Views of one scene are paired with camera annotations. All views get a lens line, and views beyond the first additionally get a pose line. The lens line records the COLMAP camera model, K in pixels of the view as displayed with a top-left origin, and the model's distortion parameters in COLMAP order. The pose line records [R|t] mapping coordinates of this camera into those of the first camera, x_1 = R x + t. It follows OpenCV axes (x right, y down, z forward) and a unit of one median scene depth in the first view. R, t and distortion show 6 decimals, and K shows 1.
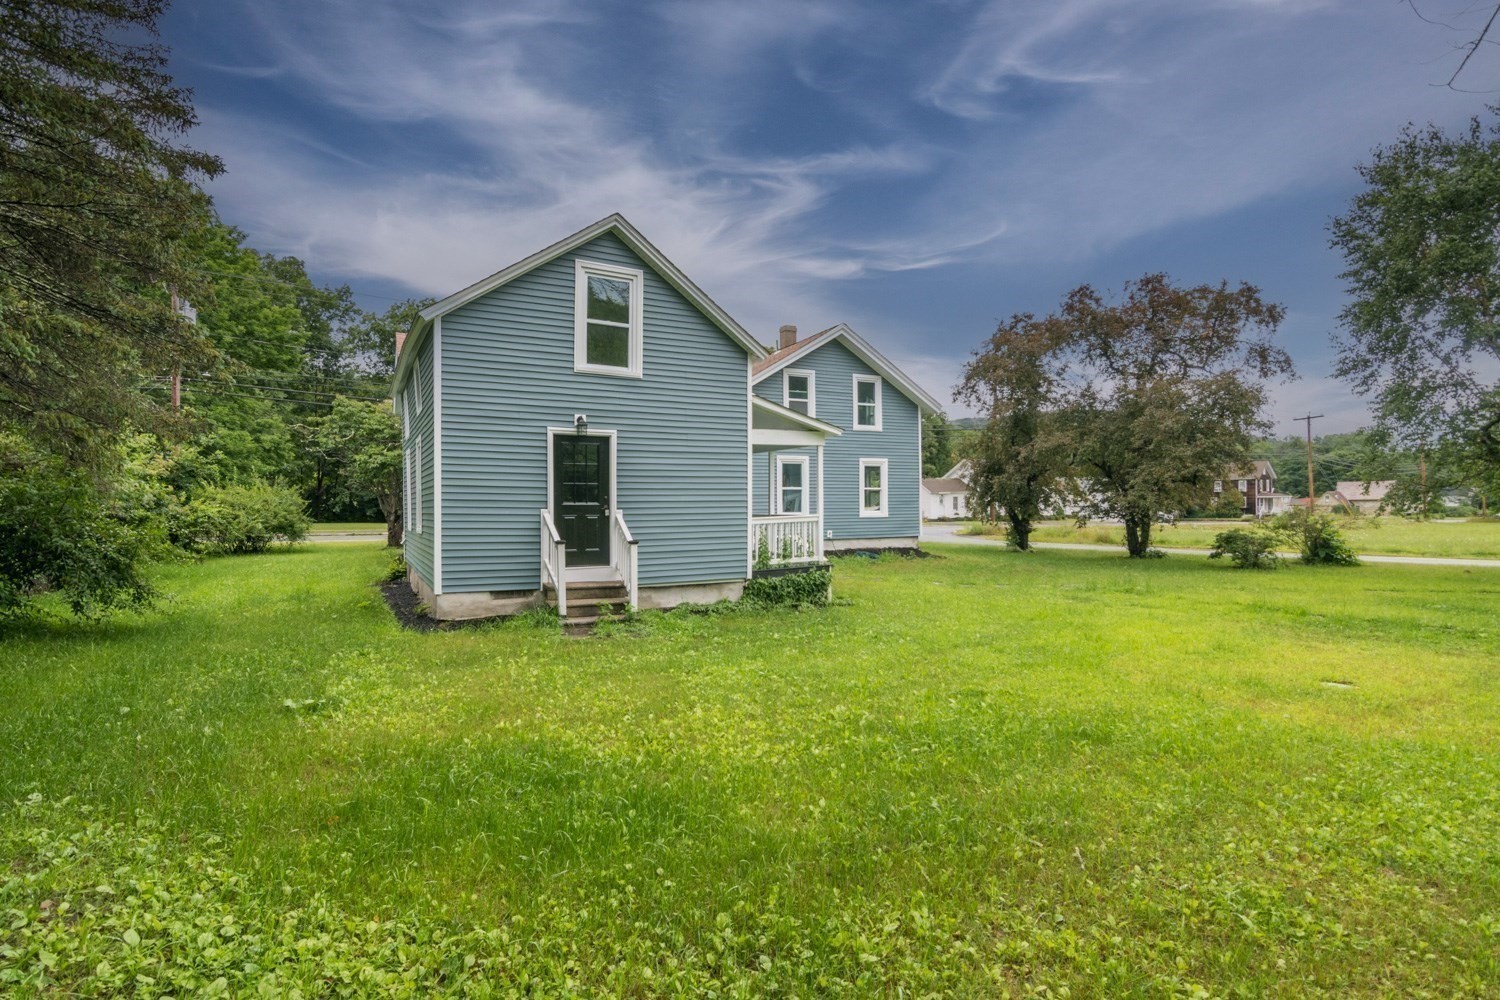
lens RADIAL K [[723.6, 0, 740.1], [0, 723.6, 495.5], [0, 0, 1]] dist [-0.004077, -0.001474]
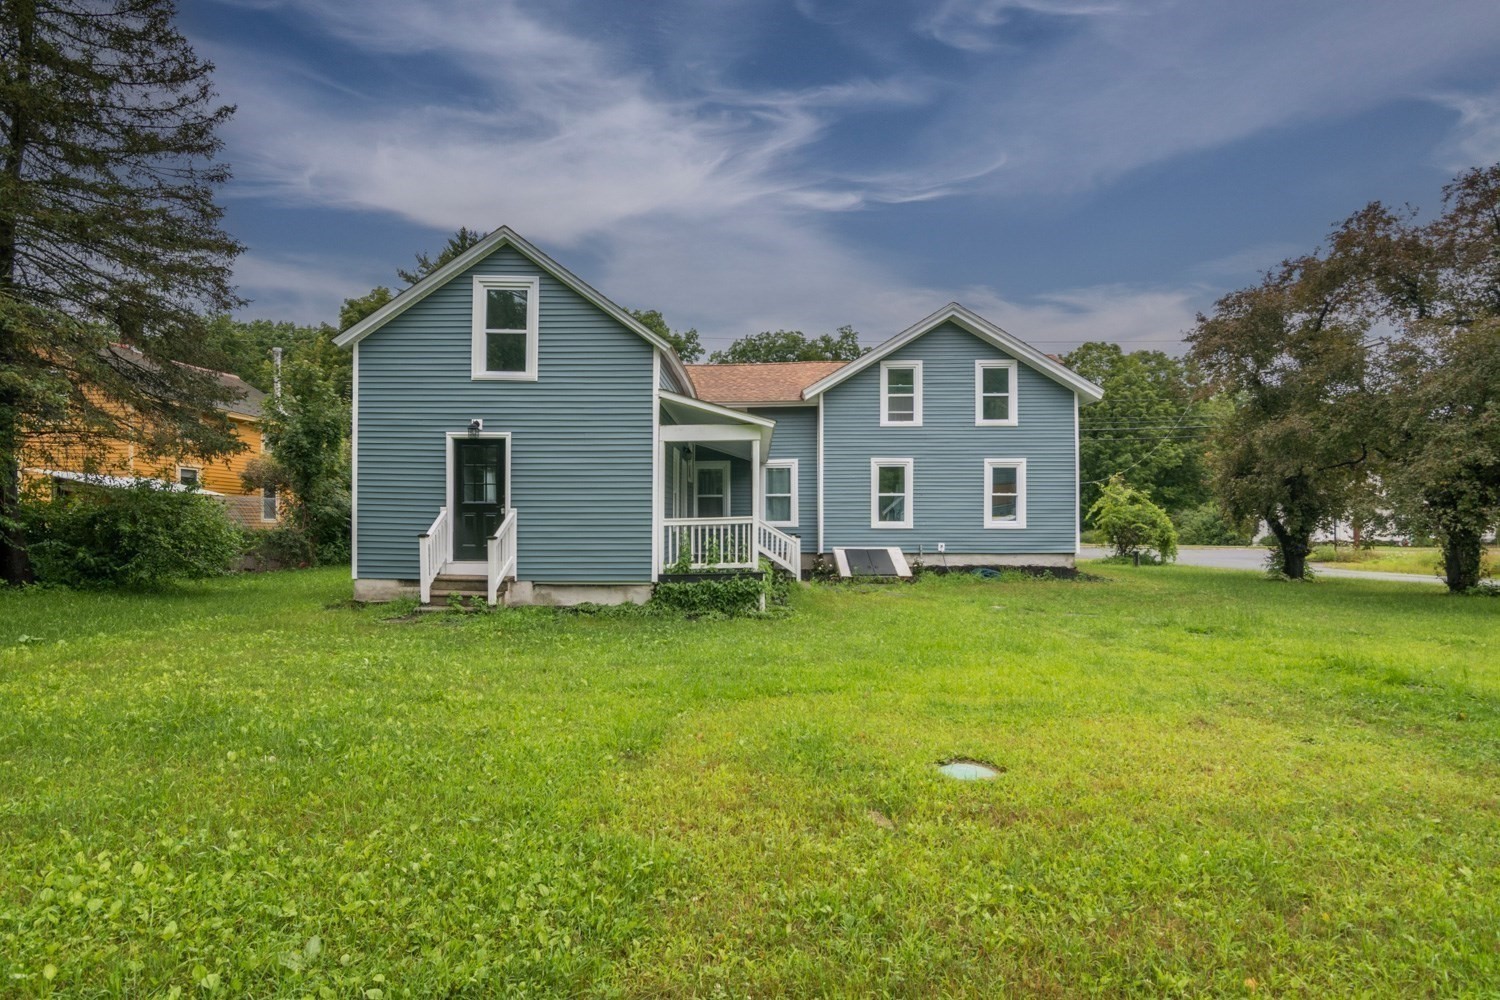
lens RADIAL K [[723.6, 0, 741.8], [0, 723.6, 510.9], [0, 0, 1]] dist [-0.004077, -0.001474]
pose [[0.884704, -0.001033, -0.466152, 0.527014], [-0.001291, 0.999988, -0.004667, 0.023972], [0.466152, 0.004730, 0.884692, 0.197671]]
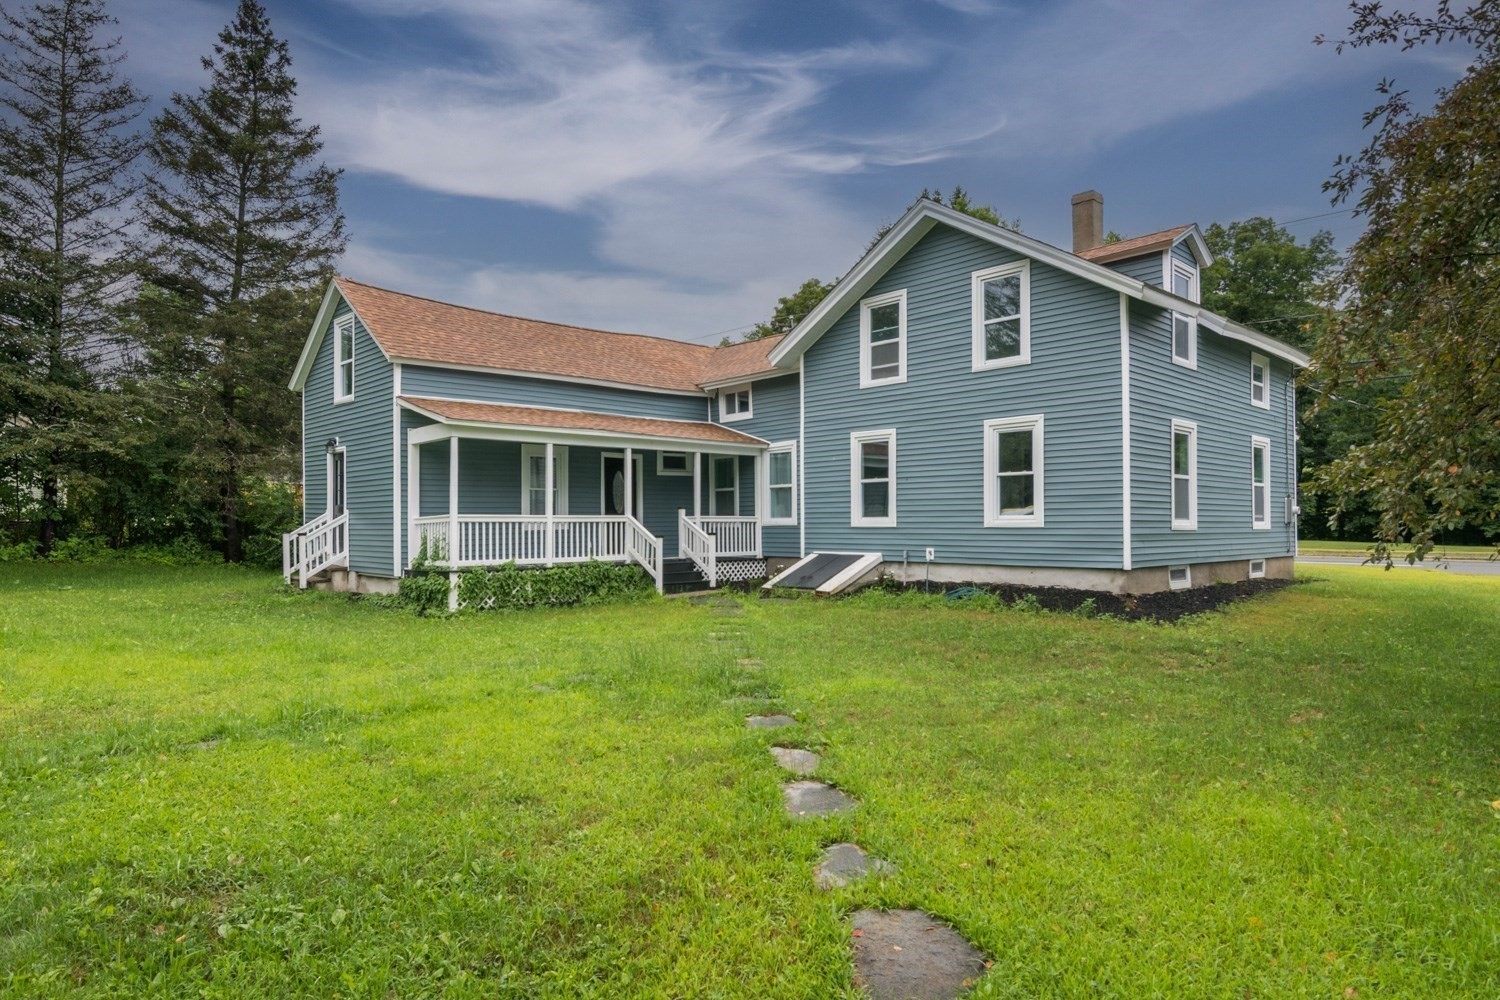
lens RADIAL K [[904.1, 0, 747.7], [0, 904.1, 509.7], [0, 0, 1]] dist [0.007437, -0.000636]
pose [[0.262244, -0.010746, -0.964942, 1.344118], [0.006858, 0.999933, -0.009272, 0.037808], [0.964977, -0.004186, 0.262300, 1.095058]]
